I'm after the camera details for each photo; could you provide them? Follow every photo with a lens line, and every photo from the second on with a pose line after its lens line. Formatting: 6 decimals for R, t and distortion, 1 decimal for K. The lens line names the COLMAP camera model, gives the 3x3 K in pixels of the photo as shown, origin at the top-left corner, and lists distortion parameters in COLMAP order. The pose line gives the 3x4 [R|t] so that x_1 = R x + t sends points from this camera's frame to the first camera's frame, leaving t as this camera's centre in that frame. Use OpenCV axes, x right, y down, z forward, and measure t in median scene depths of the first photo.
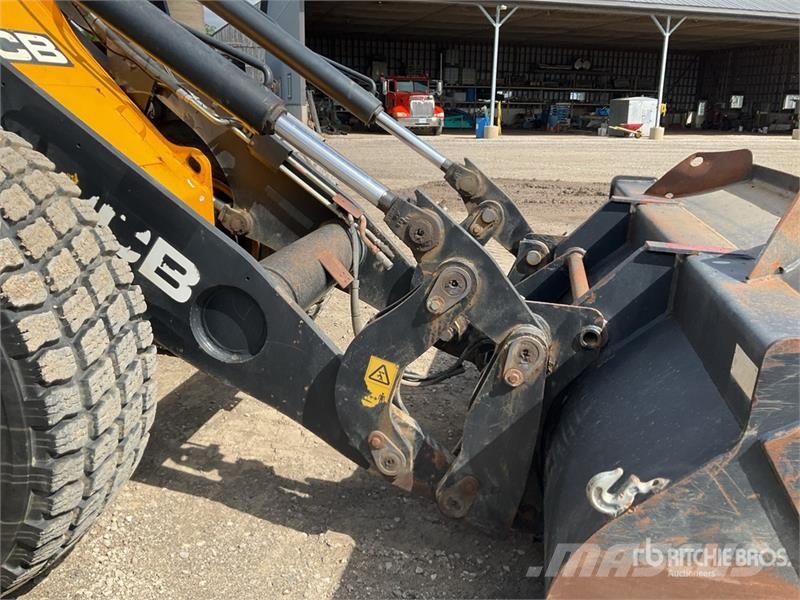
lens RADIAL K [[681.2, 0, 400.0], [0, 681.2, 300.0], [0, 0, 1]] dist [0.090551, -0.178806]
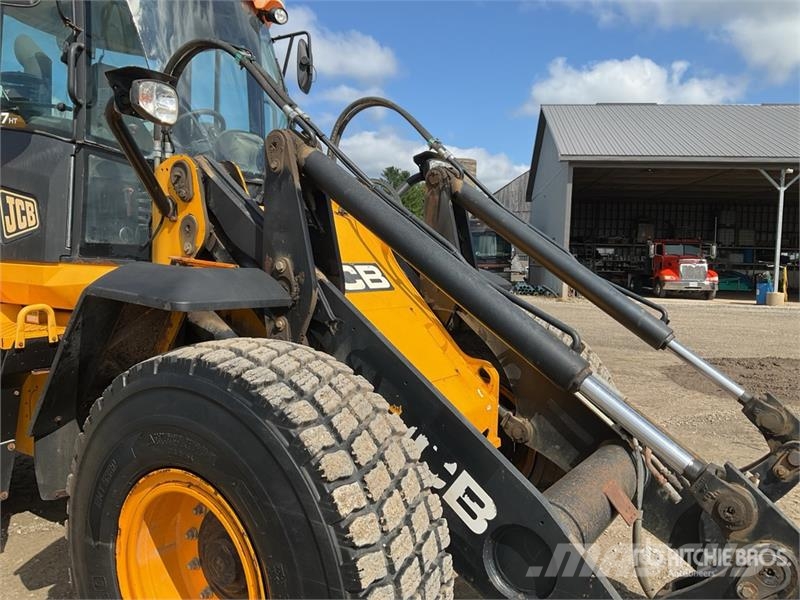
lens RADIAL K [[681.2, 0, 400.0], [0, 681.2, 300.0], [0, 0, 1]] dist [0.090551, -0.178806]
pose [[0.931658, 0.030603, -0.362045, -0.054199], [-0.112194, 0.971982, -0.206552, -0.116103], [0.345580, 0.233055, 0.908988, -0.100092]]
